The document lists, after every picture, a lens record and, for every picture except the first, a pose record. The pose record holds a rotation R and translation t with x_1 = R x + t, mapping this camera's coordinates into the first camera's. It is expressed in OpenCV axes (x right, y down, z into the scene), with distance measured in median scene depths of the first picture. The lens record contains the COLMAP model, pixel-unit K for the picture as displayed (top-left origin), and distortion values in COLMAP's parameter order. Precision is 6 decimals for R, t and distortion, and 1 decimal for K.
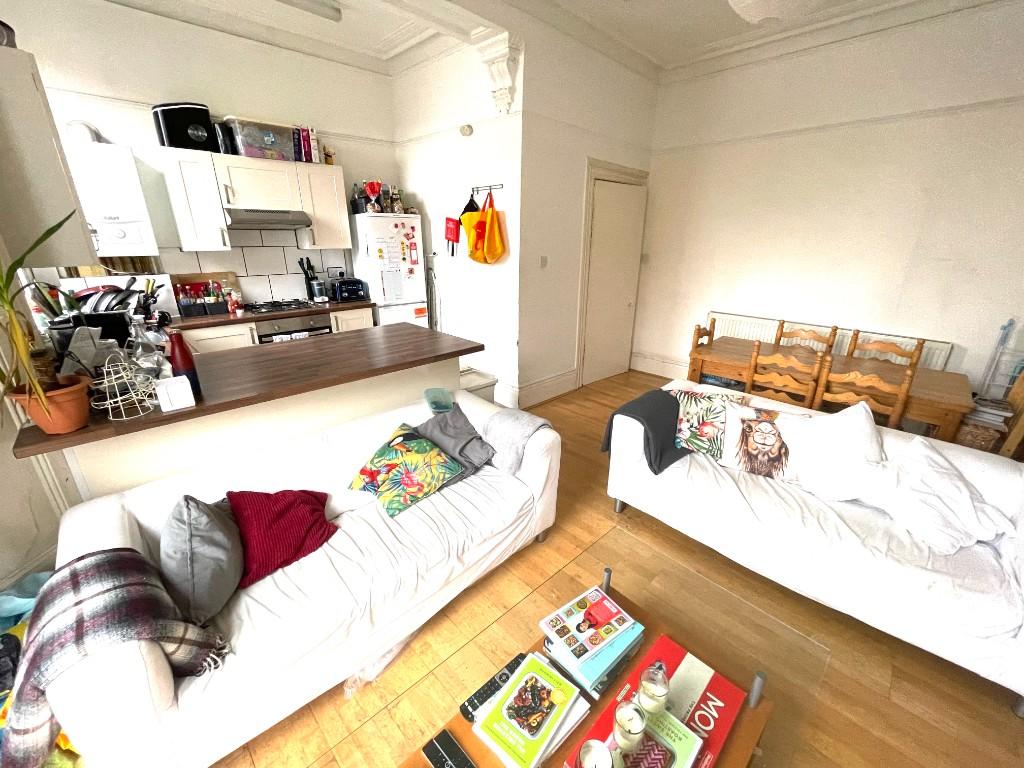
lens RADIAL K [[412.1, 0, 513.0], [0, 412.1, 382.7], [0, 0, 1]] dist [-0.004054, 0.000427]
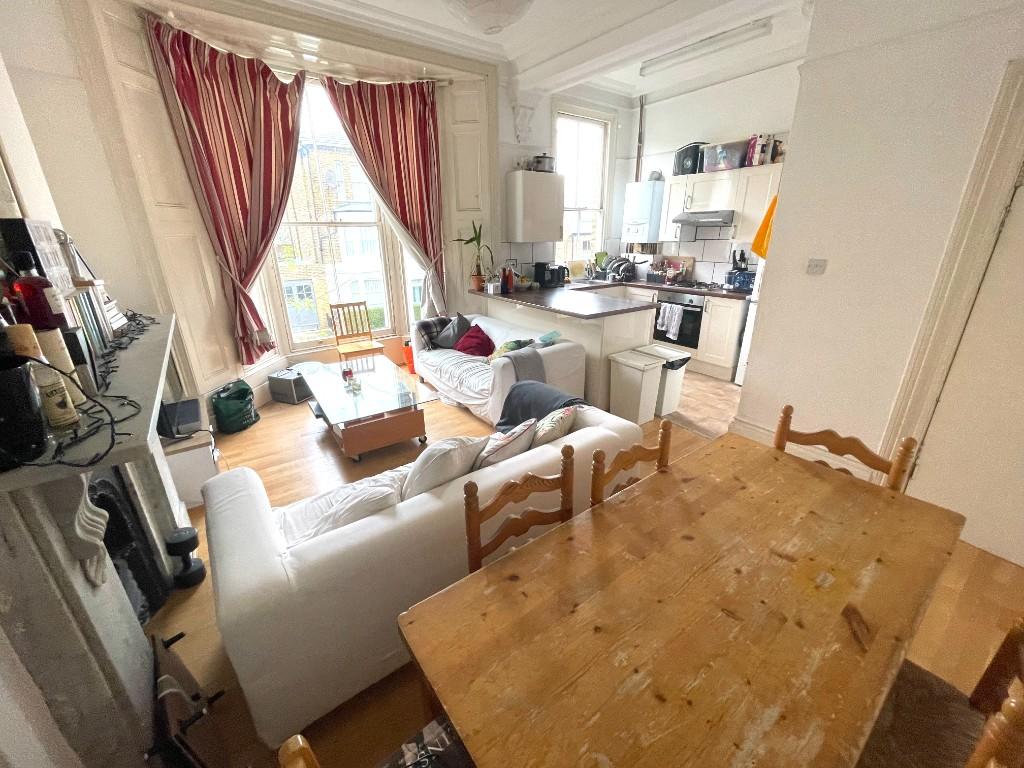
lens RADIAL K [[412.1, 0, 509.9], [0, 412.1, 380.8], [0, 0, 1]] dist [-0.004054, 0.000427]
pose [[-0.169974, 0.332454, -0.927676, 1.228478], [-0.325331, 0.869664, 0.371273, -0.314915], [0.930198, 0.364908, -0.039663, 0.897759]]
